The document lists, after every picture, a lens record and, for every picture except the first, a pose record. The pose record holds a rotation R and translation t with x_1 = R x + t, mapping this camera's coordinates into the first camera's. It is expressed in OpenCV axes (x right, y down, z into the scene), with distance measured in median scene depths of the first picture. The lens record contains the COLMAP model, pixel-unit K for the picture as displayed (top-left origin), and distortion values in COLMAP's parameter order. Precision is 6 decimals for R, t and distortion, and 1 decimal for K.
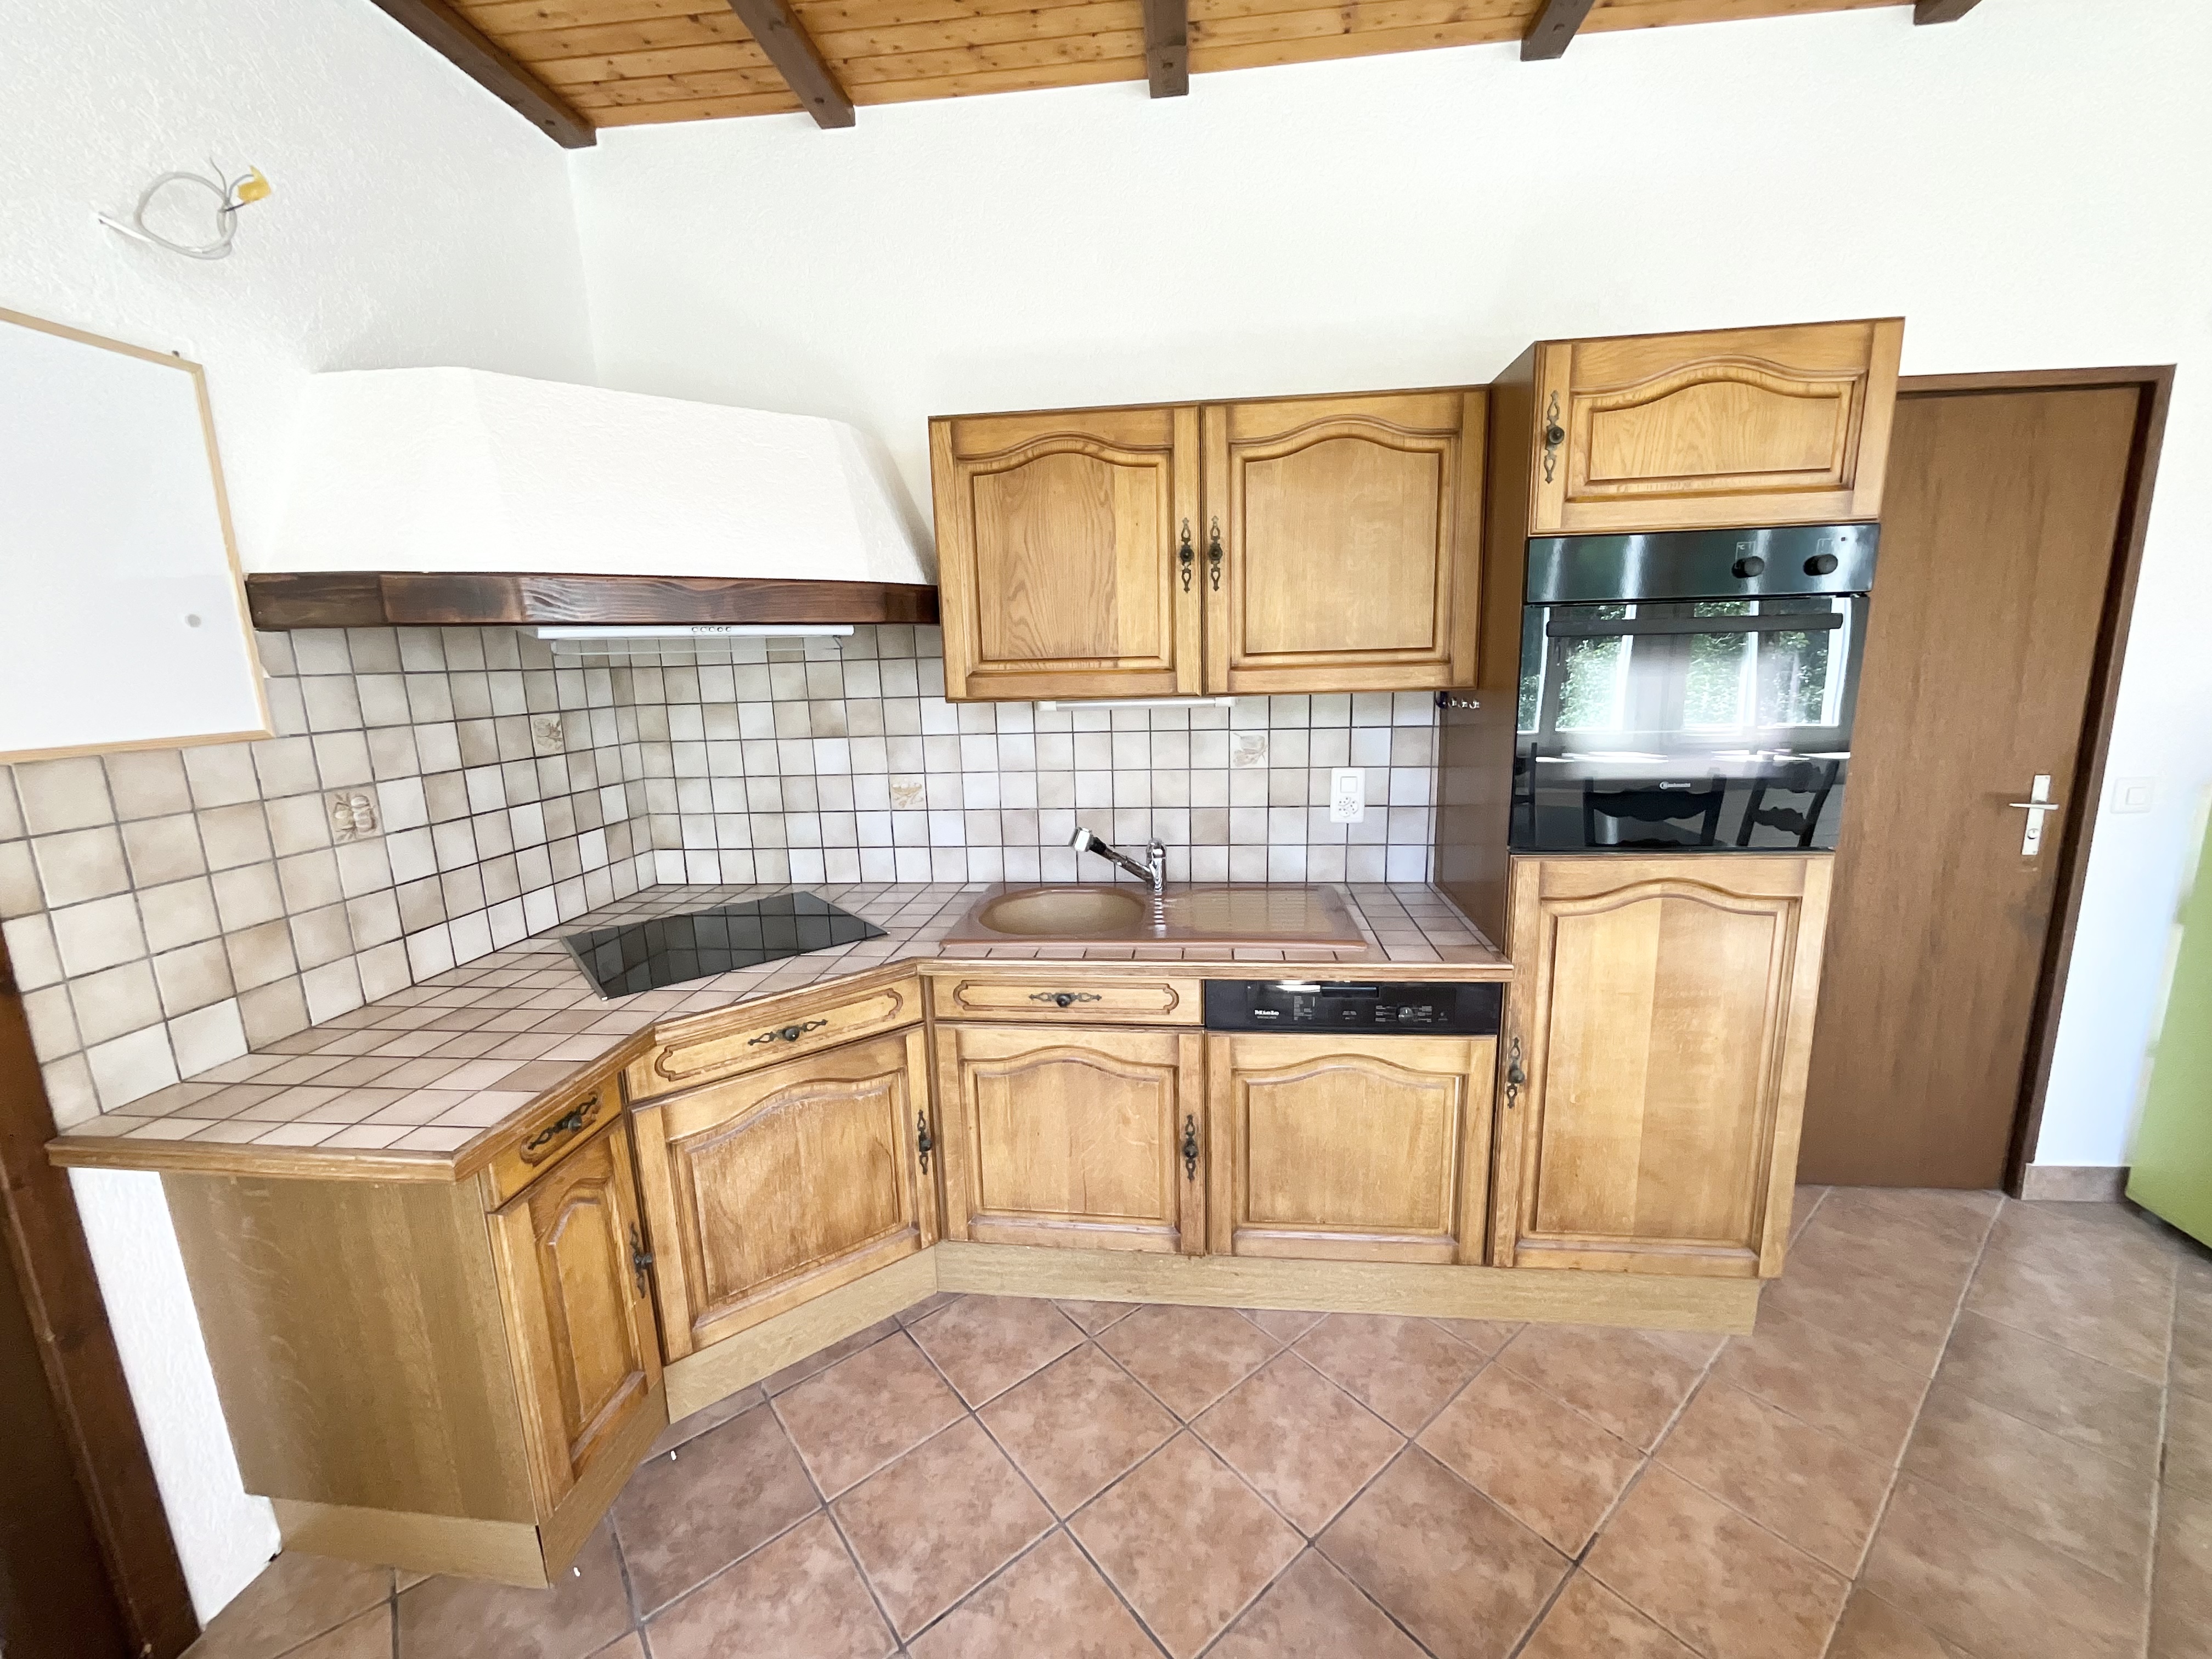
lens RADIAL K [[892.4, 0, 1106.0], [0, 892.4, 829.5], [0, 0, 1]] dist [-0.000893, 0.000030]
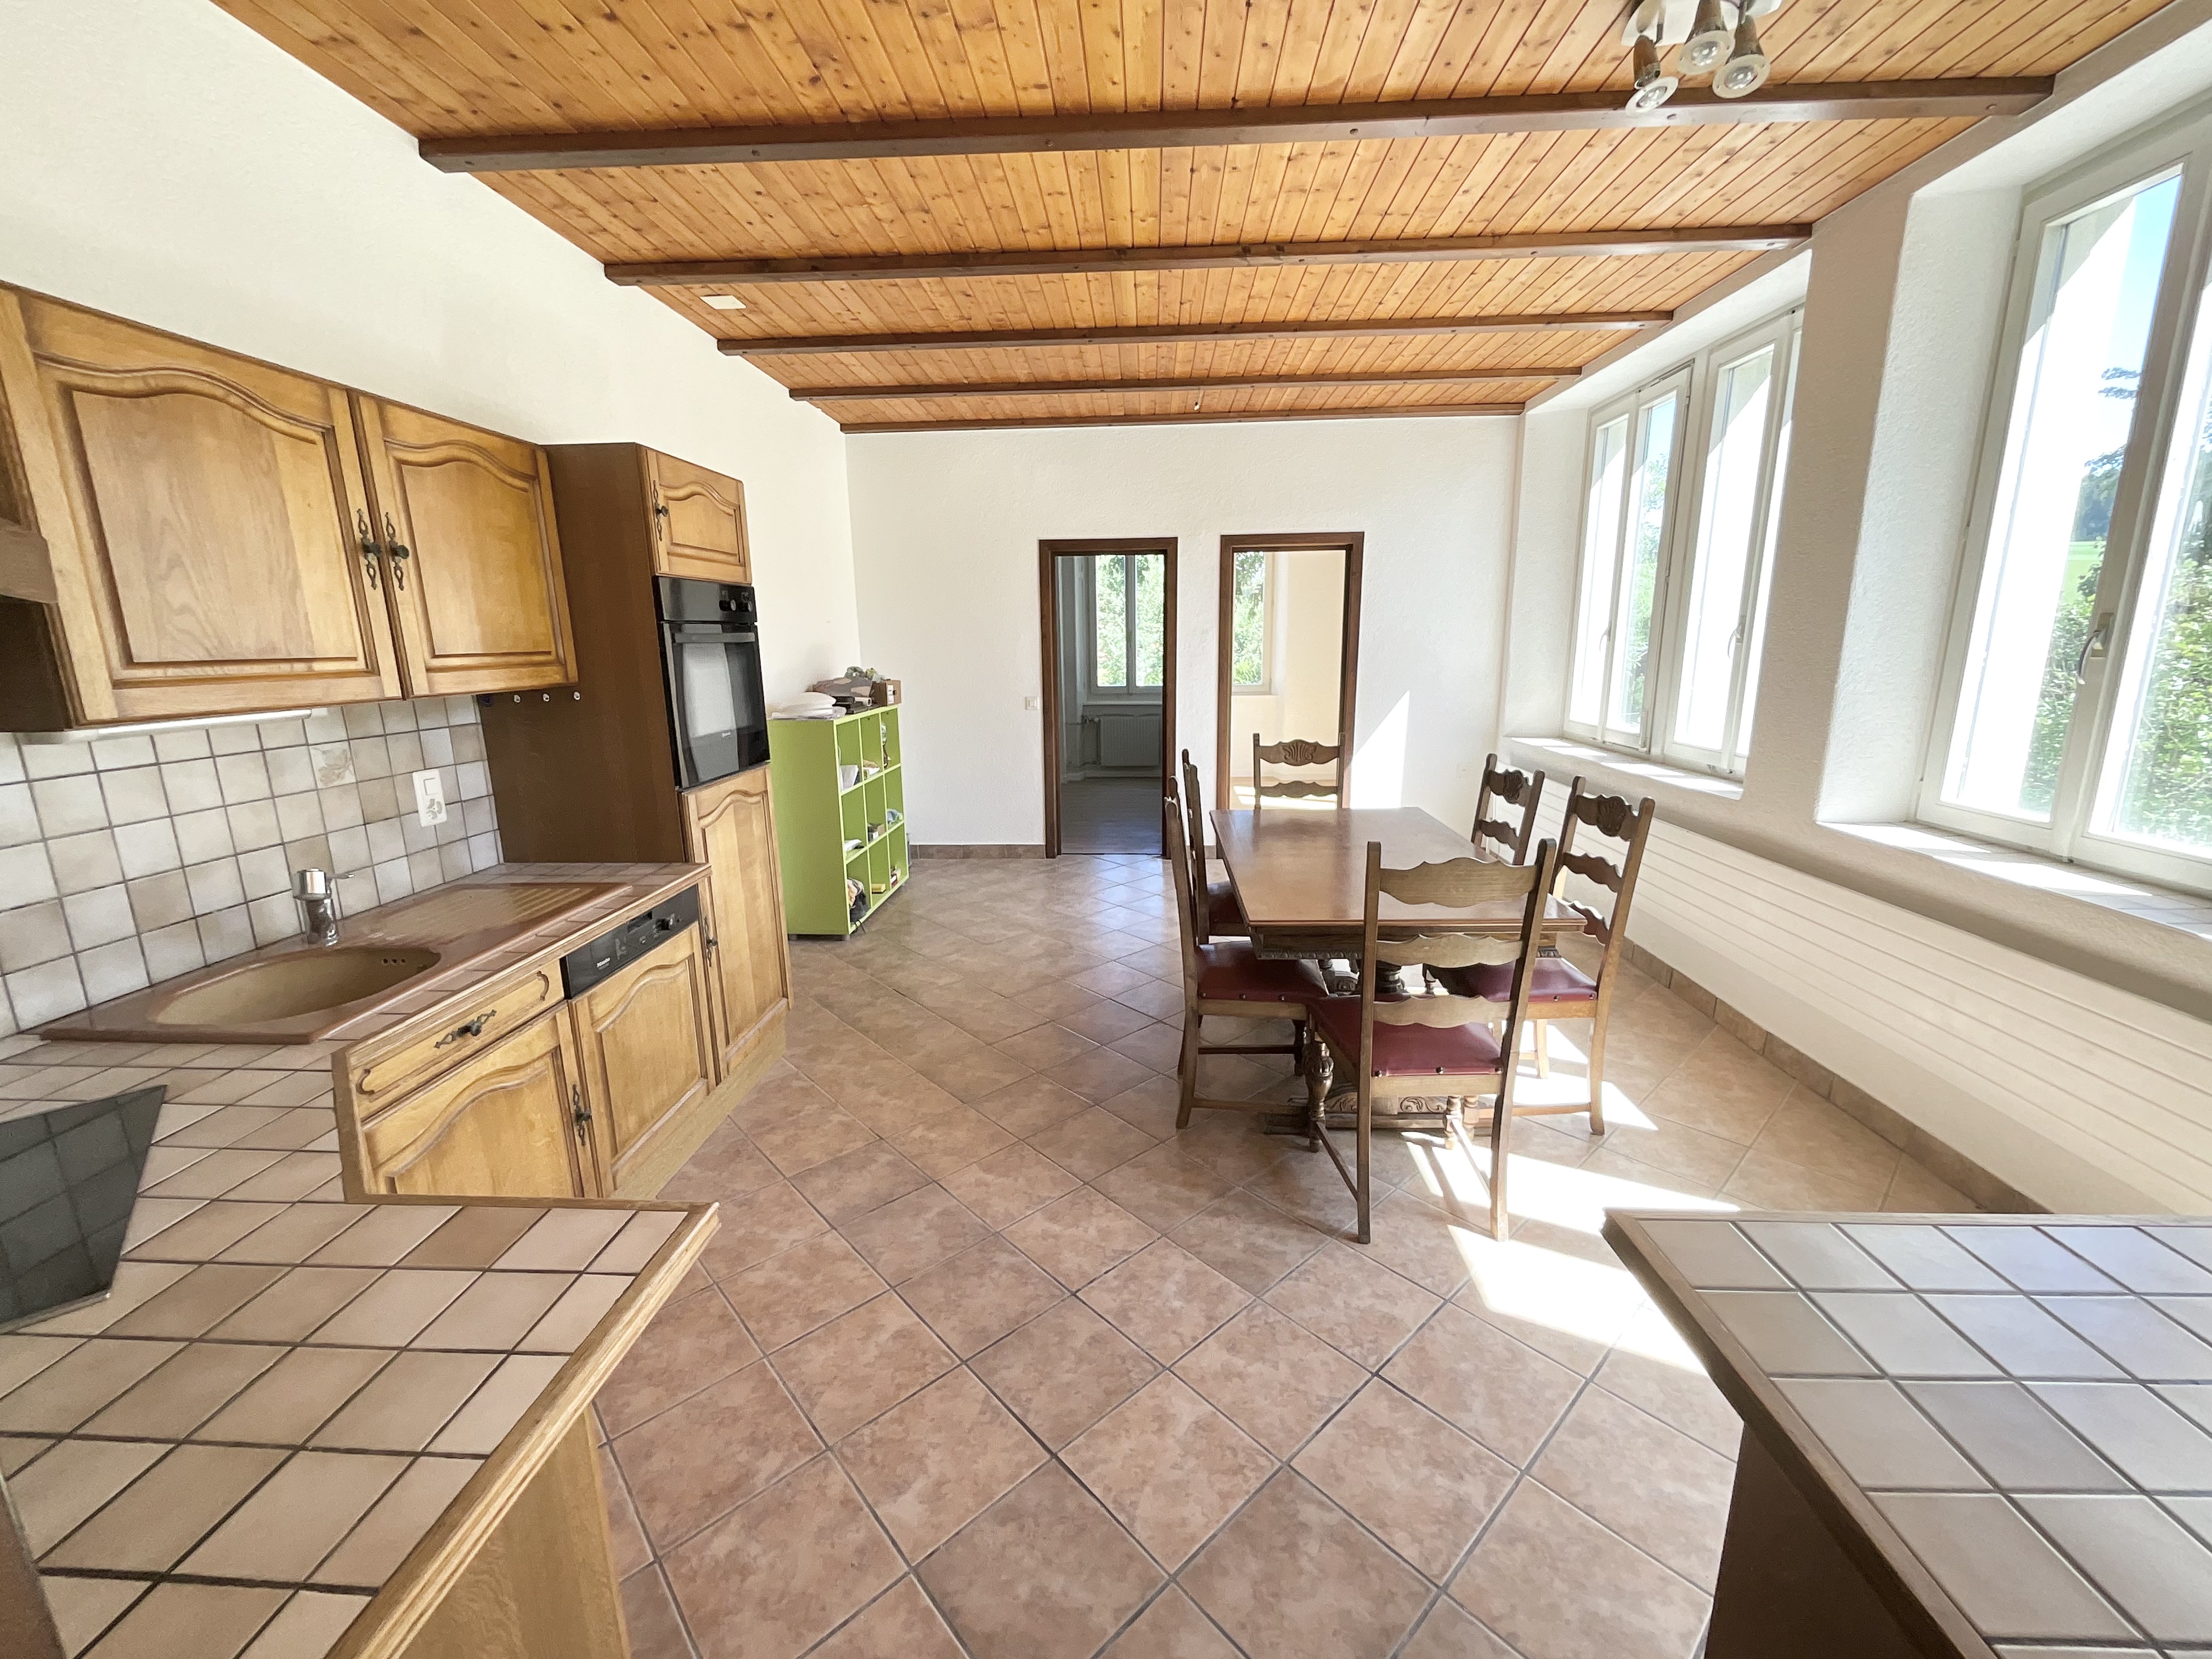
lens RADIAL K [[892.4, 0, 1106.0], [0, 892.4, 829.5], [0, 0, 1]] dist [-0.000893, 0.000030]
pose [[-0.052257, -0.183820, 0.981570, -0.932103], [0.207169, 0.959534, 0.190723, -0.045515], [-0.976908, 0.213318, -0.012061, 0.325954]]
